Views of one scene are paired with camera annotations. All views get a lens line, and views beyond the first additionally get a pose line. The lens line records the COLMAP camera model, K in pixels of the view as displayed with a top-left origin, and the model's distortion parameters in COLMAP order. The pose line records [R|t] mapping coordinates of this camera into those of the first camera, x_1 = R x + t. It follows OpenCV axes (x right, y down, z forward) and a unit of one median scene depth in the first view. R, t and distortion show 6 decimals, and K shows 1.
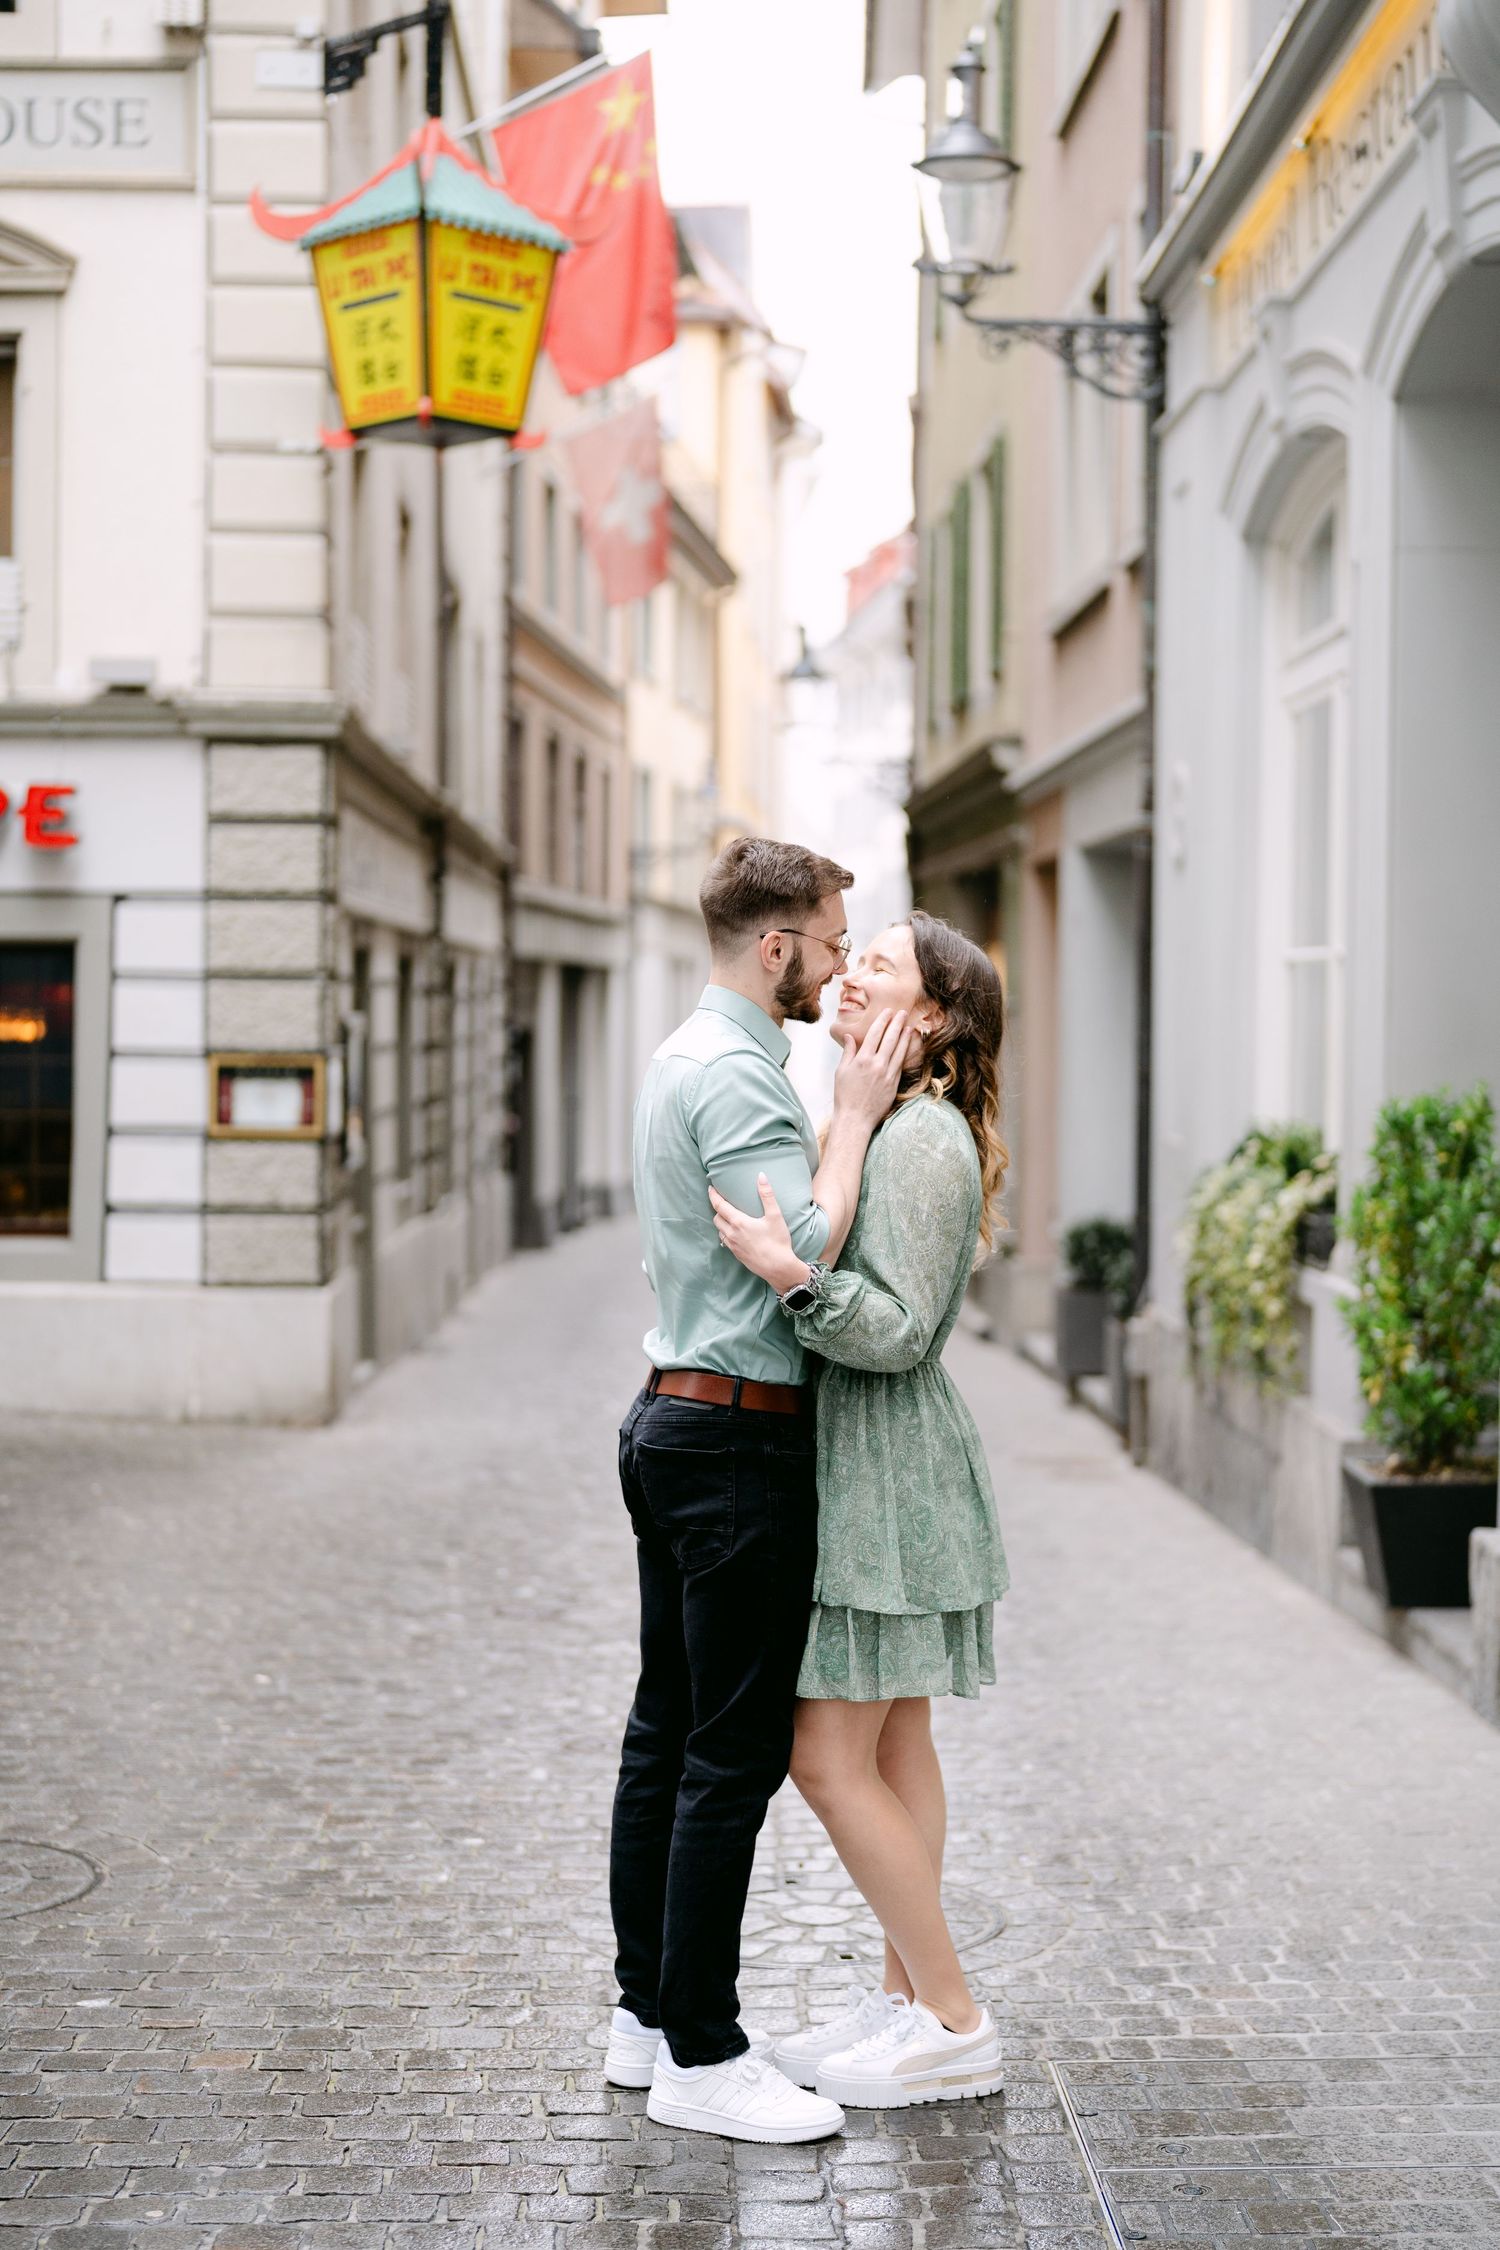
lens RADIAL K [[3296.0, 0, 749.4], [0, 3296.0, 1122.2], [0, 0, 1]] dist [-1.375147, 0.001328]
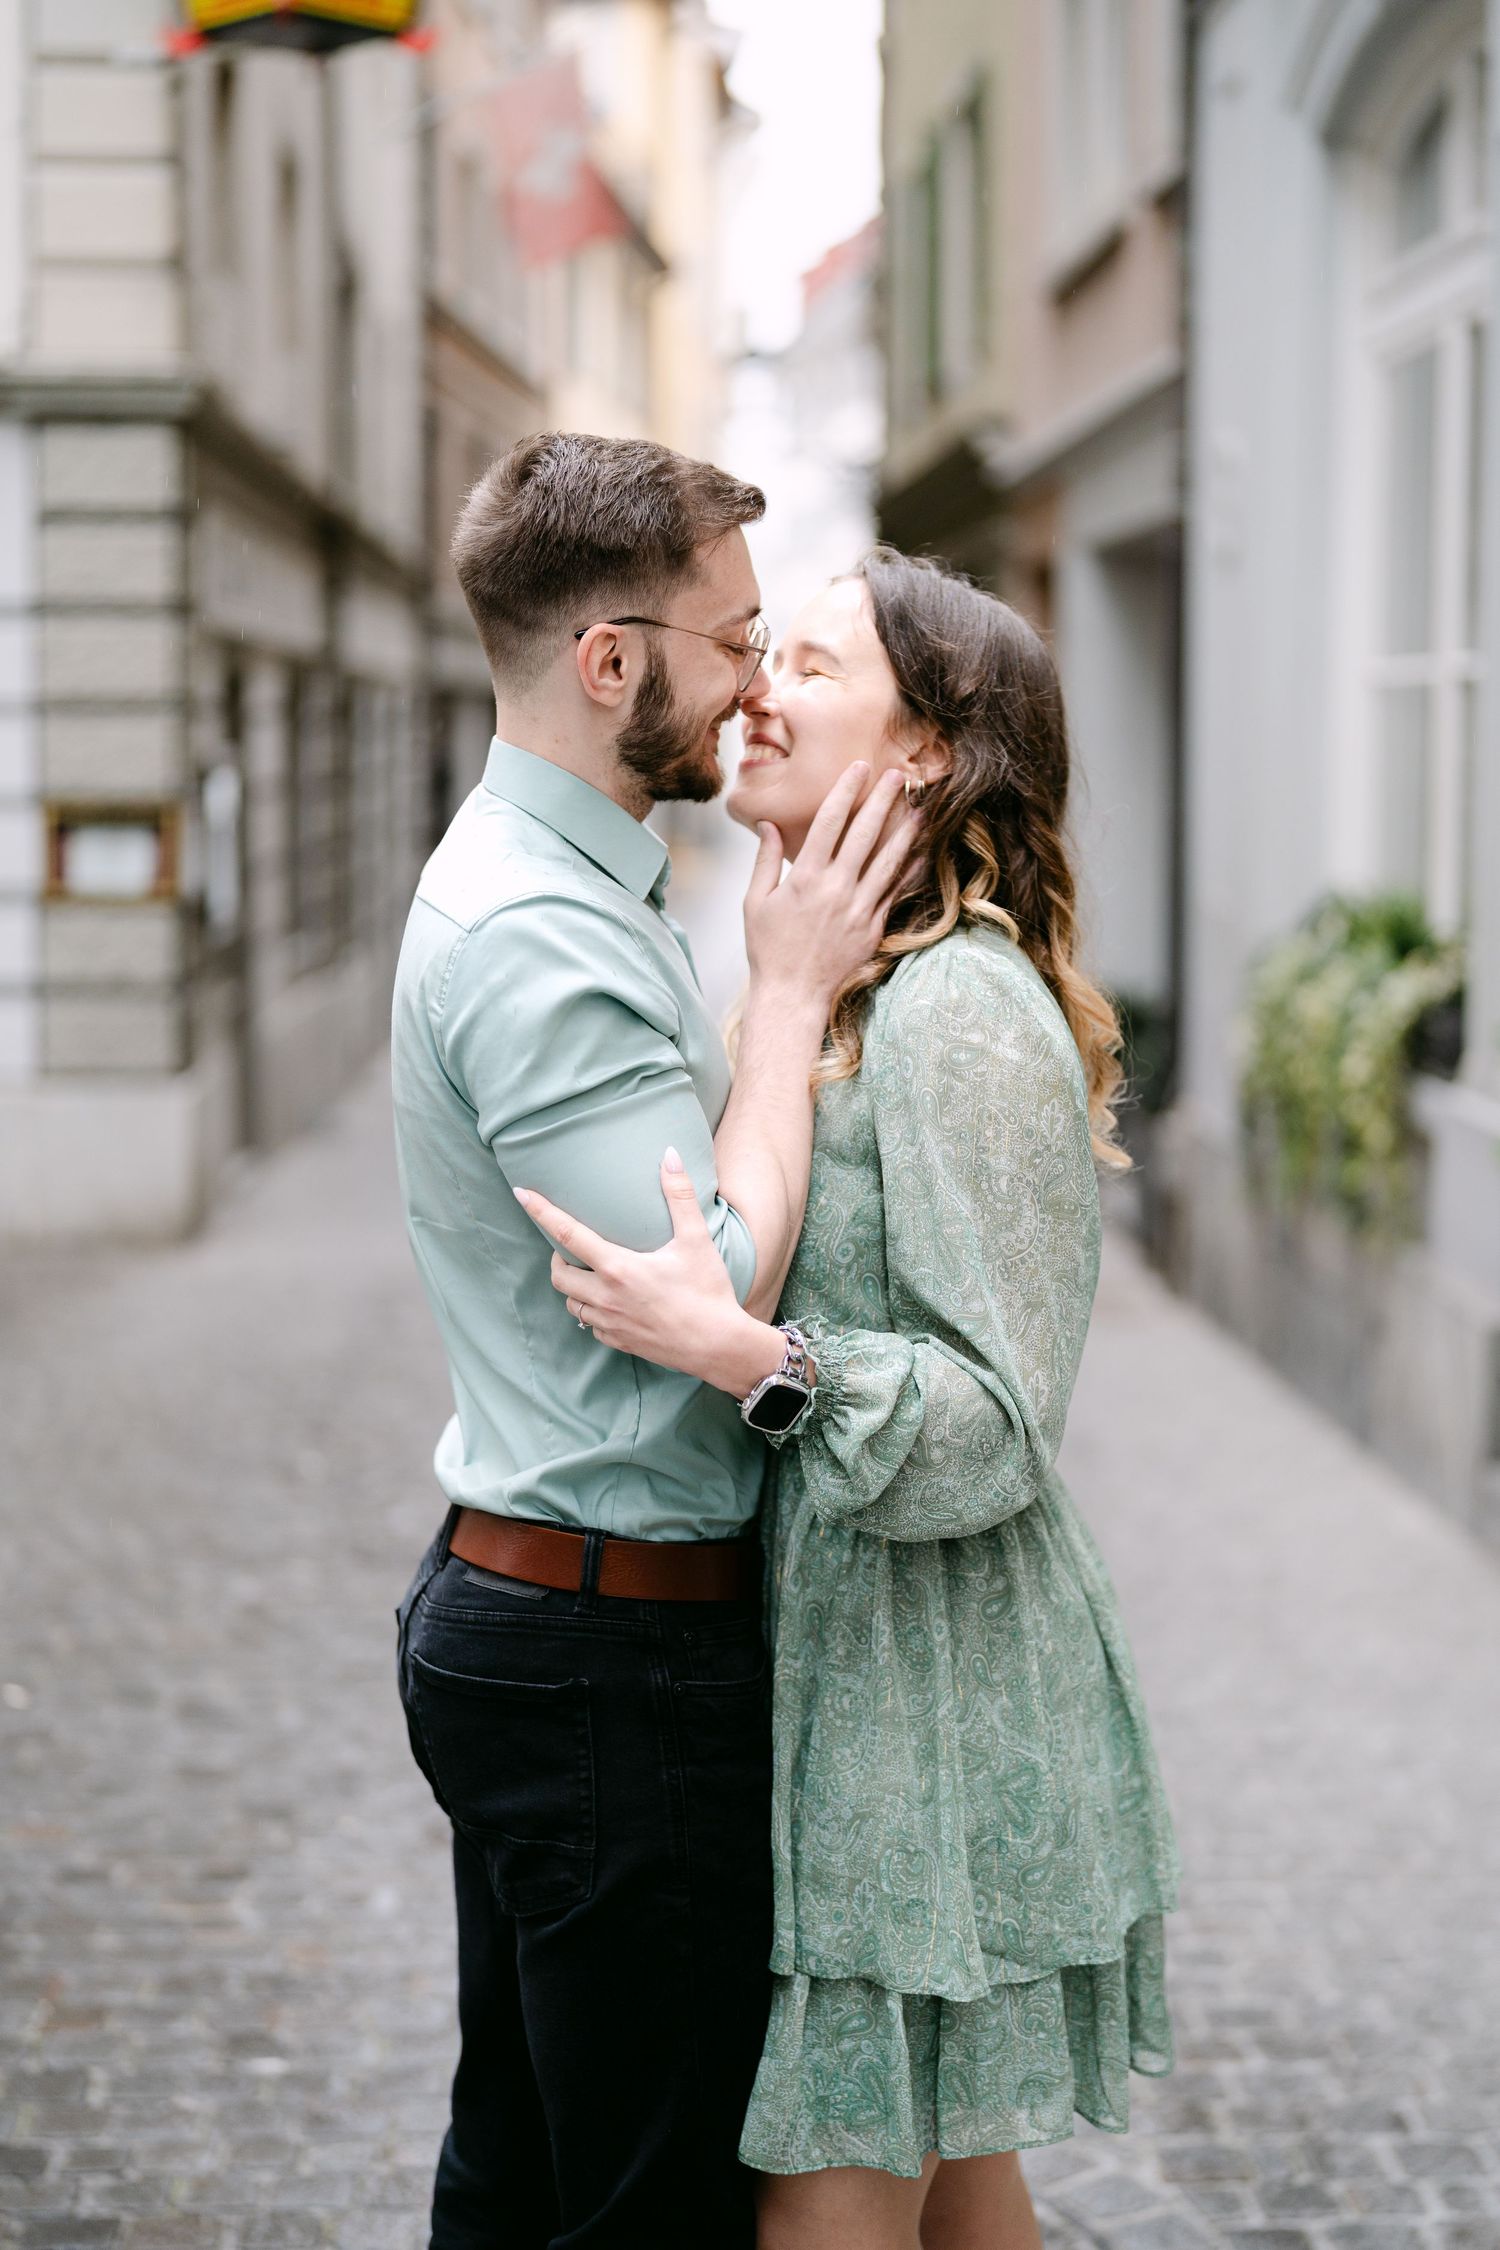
lens RADIAL K [[3268.9, 0, 750.0], [0, 3268.9, 1125.0], [0, 0, 1]] dist [-0.309852, 0.013691]
pose [[0.999843, -0.006734, 0.016395, 0.000622], [0.005306, 0.996312, 0.085636, -0.008429], [-0.016911, -0.085536, 0.996192, 0.160021]]
